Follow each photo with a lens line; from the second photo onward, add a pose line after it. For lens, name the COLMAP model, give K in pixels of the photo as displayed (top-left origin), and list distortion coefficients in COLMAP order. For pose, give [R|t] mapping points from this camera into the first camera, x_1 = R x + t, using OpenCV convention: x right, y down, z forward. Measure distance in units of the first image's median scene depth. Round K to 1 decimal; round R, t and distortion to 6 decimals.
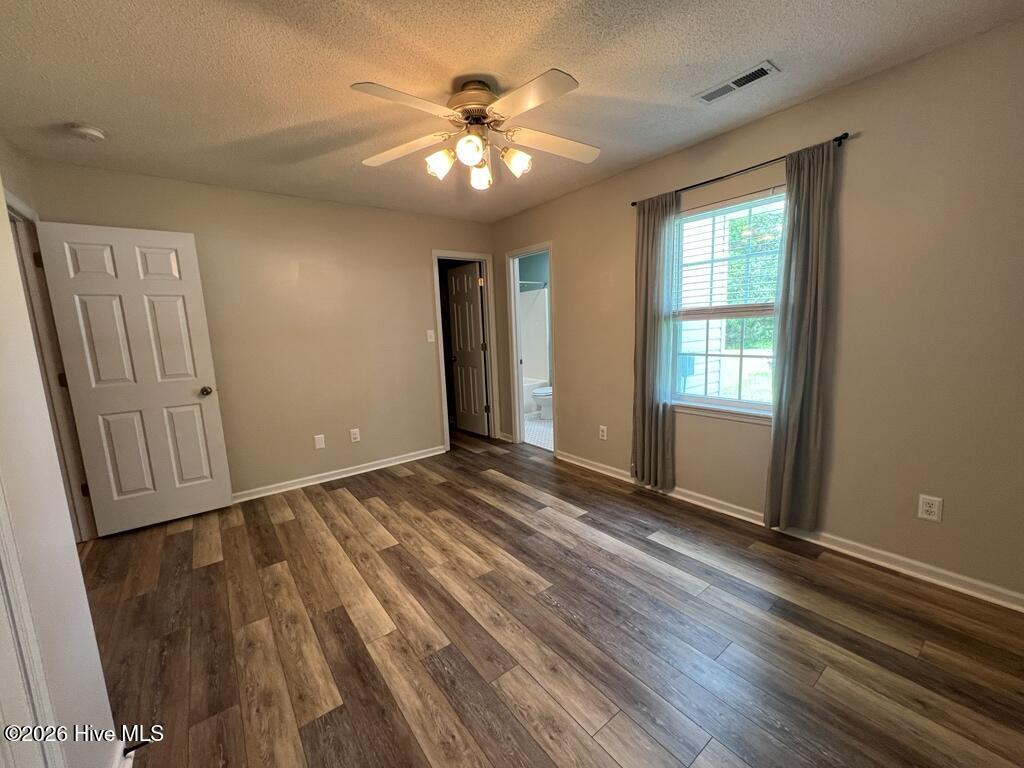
lens RADIAL K [[410.6, 0, 512.0], [0, 410.6, 384.0], [0, 0, 1]] dist [0.001503, 0.000433]
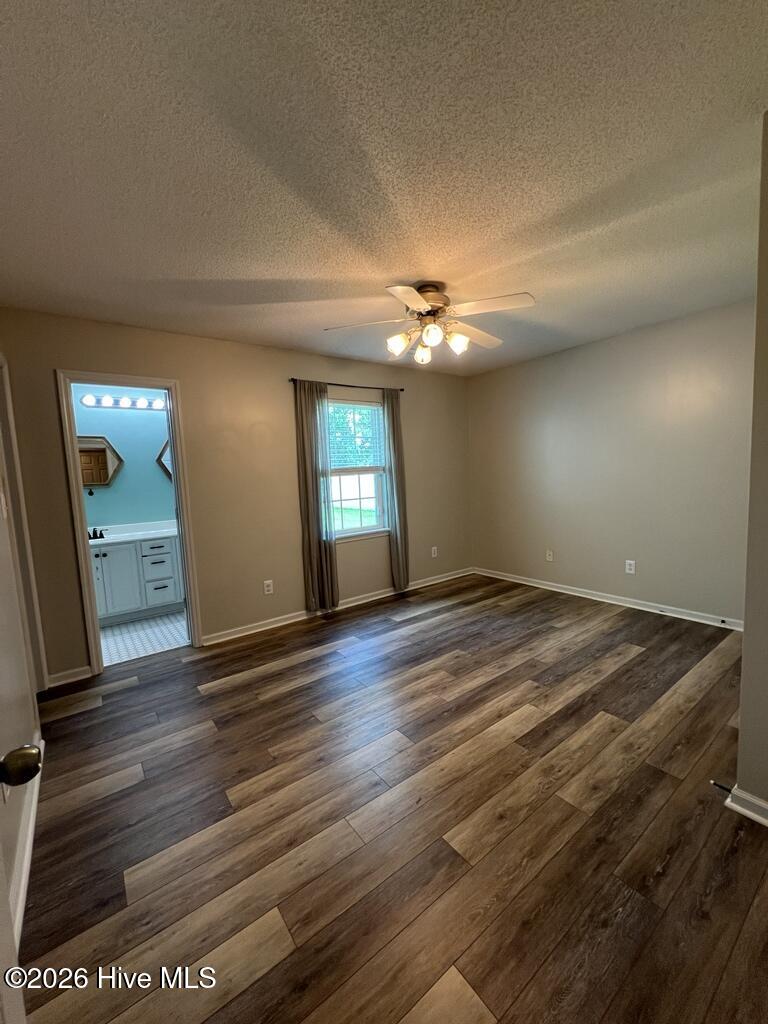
lens RADIAL K [[410.6, 0, 384.0], [0, 410.6, 512.0], [0, 0, 1]] dist [0.001503, 0.000433]
pose [[0.008201, -0.055095, 0.998447, -1.250703], [0.186439, 0.981057, 0.052604, -0.102301], [-0.982432, 0.185718, 0.018317, 1.085069]]
